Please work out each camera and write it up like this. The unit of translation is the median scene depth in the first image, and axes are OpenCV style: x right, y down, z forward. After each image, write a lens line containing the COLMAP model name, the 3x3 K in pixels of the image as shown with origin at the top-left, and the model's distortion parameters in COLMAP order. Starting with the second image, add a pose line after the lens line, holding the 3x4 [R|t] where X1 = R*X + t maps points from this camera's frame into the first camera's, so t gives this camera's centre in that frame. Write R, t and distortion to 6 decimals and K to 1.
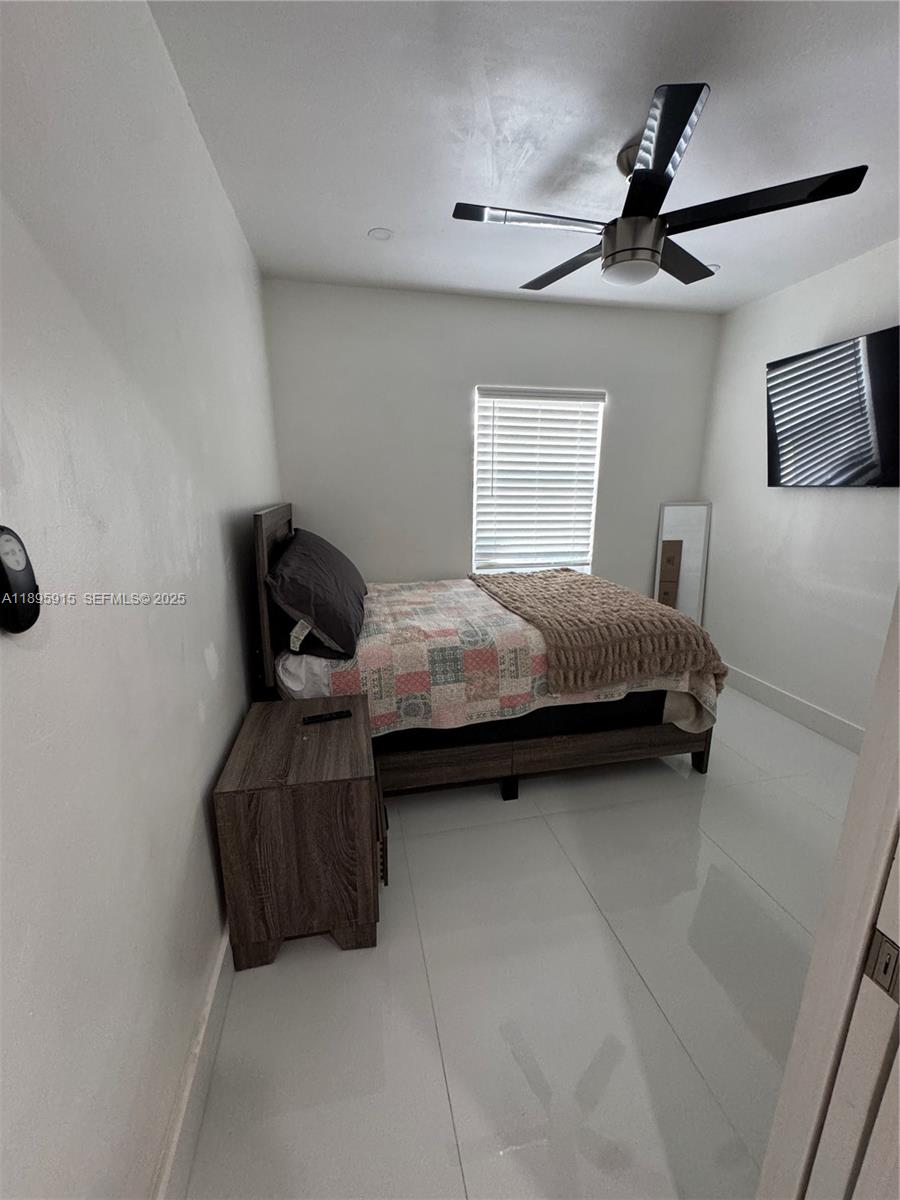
lens RADIAL K [[482.1, 0, 450.0], [0, 482.1, 600.0], [0, 0, 1]] dist [-0.003490, 0.000043]
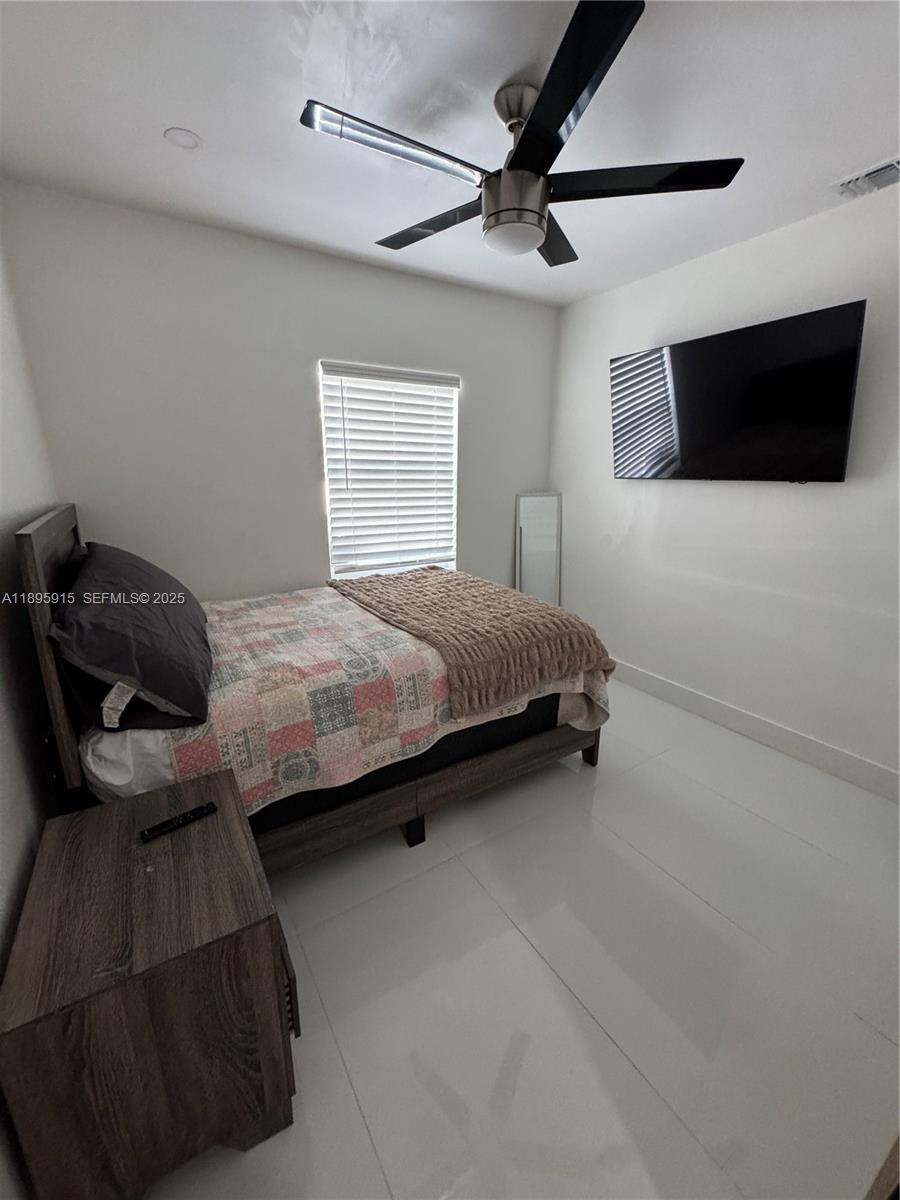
lens RADIAL K [[482.1, 0, 450.0], [0, 482.1, 600.0], [0, 0, 1]] dist [-0.003490, 0.000043]
pose [[0.939050, -0.088299, 0.332248, -0.070505], [0.078841, 0.996008, 0.041870, -0.058229], [-0.334619, -0.013124, 0.942262, 0.169483]]
